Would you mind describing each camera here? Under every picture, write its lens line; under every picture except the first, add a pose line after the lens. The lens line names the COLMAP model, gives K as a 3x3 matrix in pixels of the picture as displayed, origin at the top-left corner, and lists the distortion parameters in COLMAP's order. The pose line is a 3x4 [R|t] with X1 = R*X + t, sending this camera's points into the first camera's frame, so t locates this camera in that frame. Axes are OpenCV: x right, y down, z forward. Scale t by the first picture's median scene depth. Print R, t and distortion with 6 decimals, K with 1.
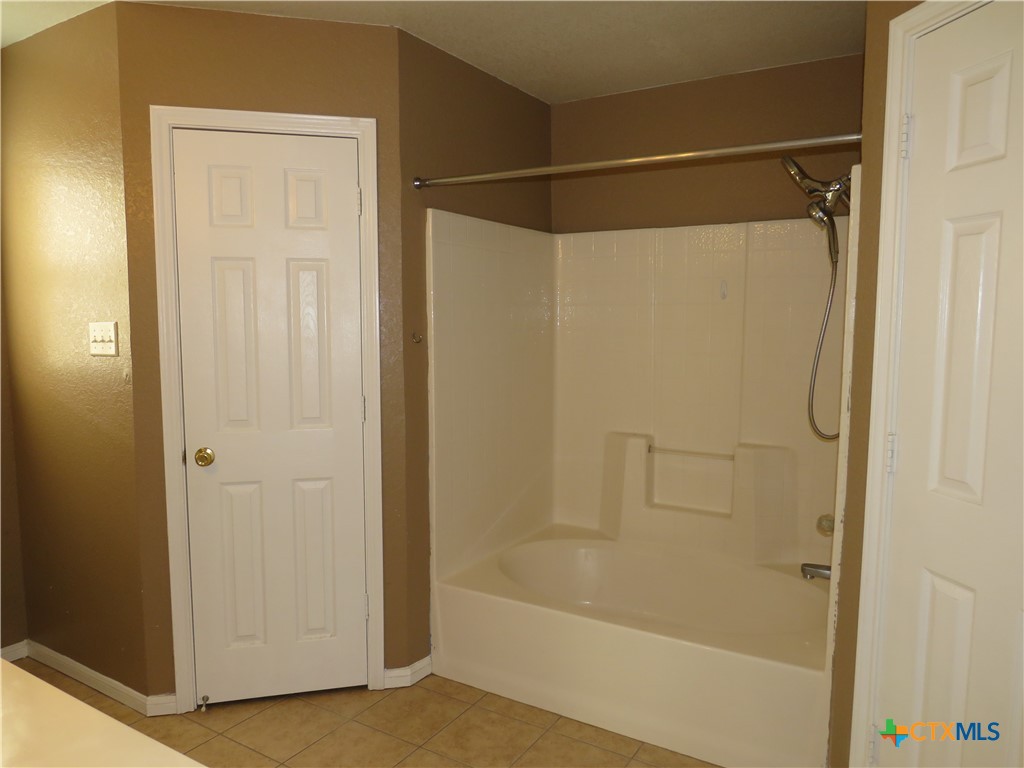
lens RADIAL K [[725.1, 0, 506.6], [0, 725.1, 384.7], [0, 0, 1]] dist [-0.015765, -0.000945]
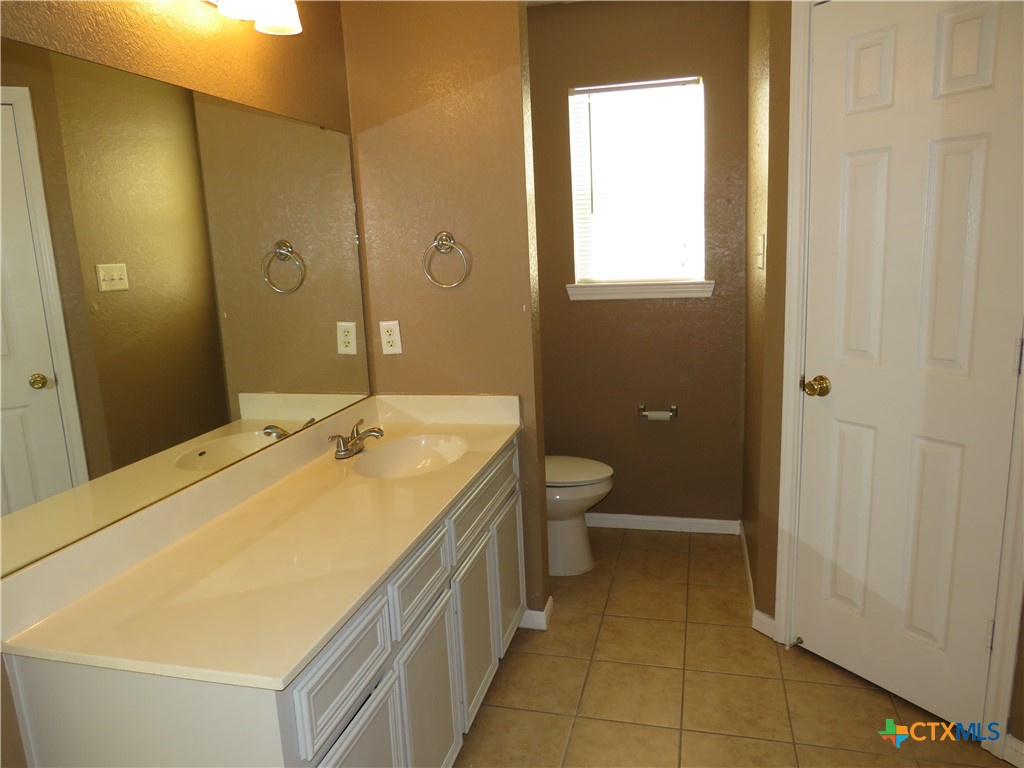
lens RADIAL K [[725.1, 0, 506.6], [0, 725.1, 384.7], [0, 0, 1]] dist [-0.015765, -0.000945]
pose [[0.292101, 0.170699, -0.941031, 0.300640], [-0.045369, 0.985308, 0.164648, -0.028453], [0.955311, -0.005400, 0.295554, 0.367955]]
